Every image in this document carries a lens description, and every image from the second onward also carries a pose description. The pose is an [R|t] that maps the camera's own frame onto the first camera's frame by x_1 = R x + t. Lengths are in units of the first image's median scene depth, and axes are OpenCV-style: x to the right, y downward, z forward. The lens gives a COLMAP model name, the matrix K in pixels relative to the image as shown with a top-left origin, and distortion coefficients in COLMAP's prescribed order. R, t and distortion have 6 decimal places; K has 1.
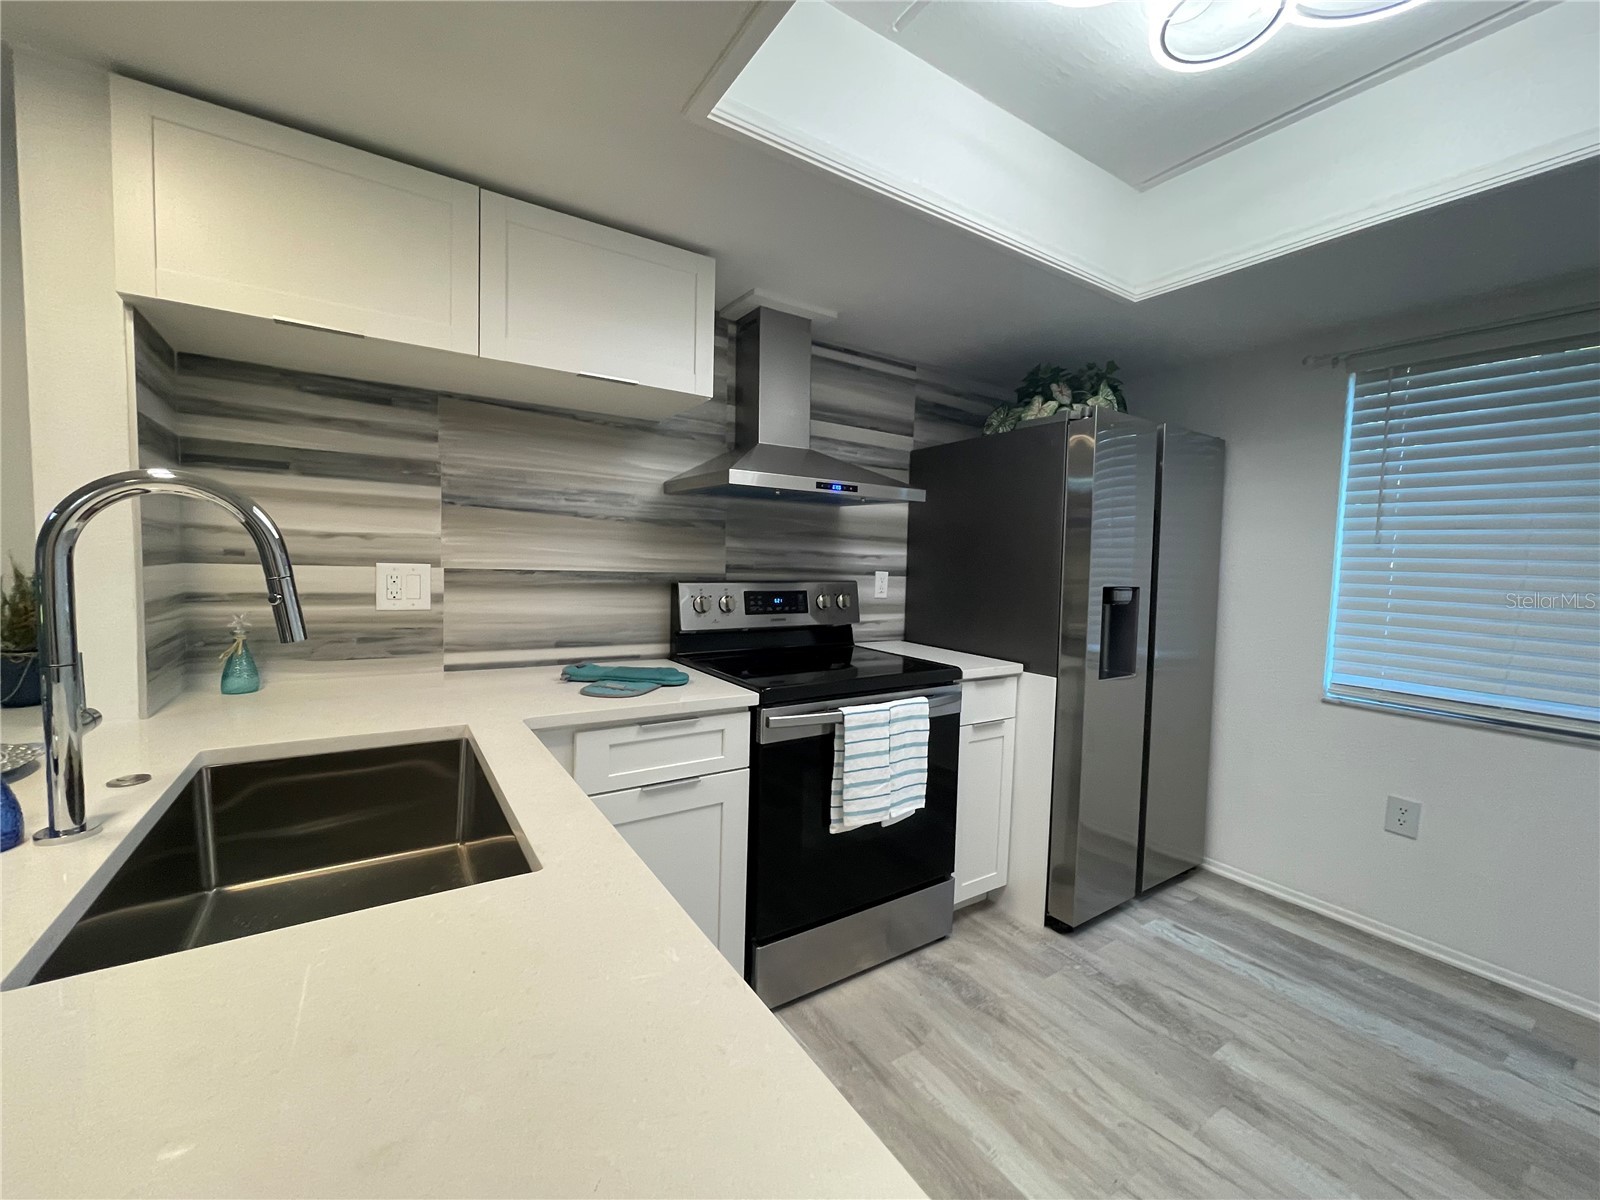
lens RADIAL K [[644.7, 0, 794.1], [0, 644.7, 597.6], [0, 0, 1]] dist [-0.002207, 0.000386]
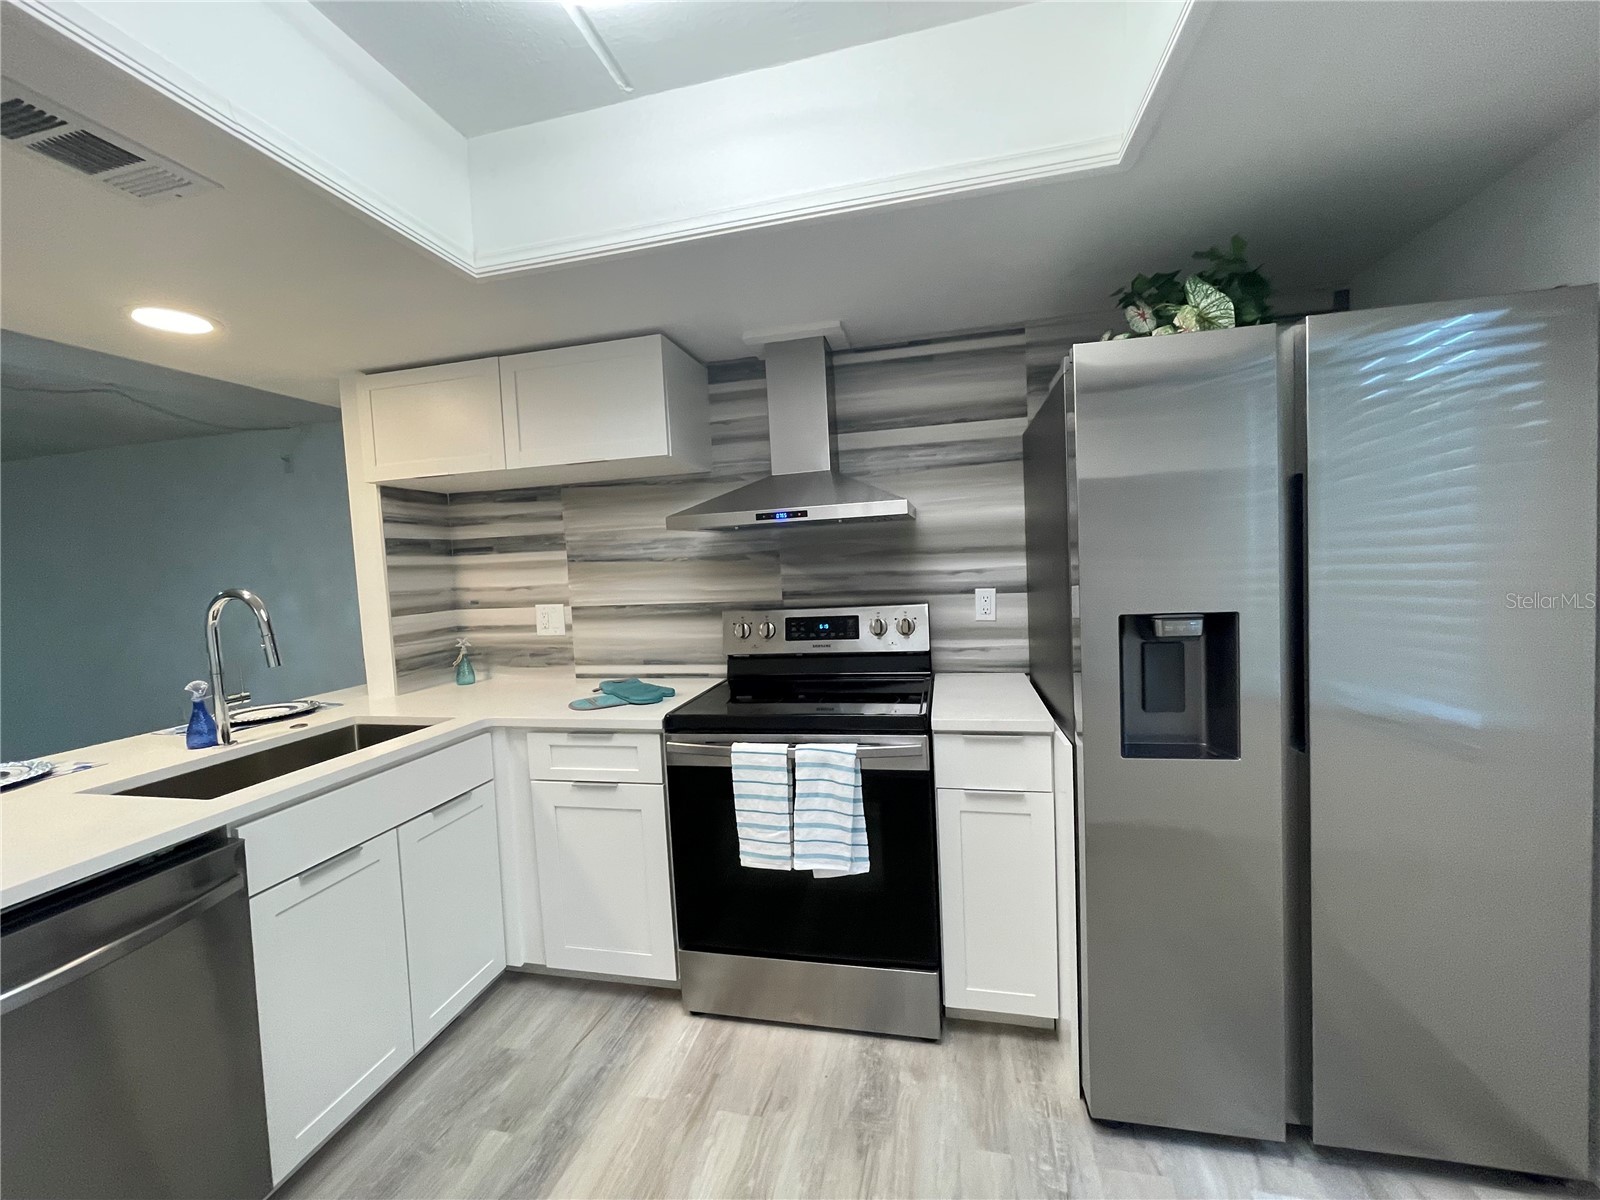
lens RADIAL K [[644.7, 0, 794.1], [0, 644.7, 597.6], [0, 0, 1]] dist [-0.002207, 0.000386]
pose [[0.690403, -0.019902, -0.723151, 0.719470], [0.025522, 0.999669, -0.003146, -0.041193], [0.722975, -0.016284, 0.690683, 0.314396]]
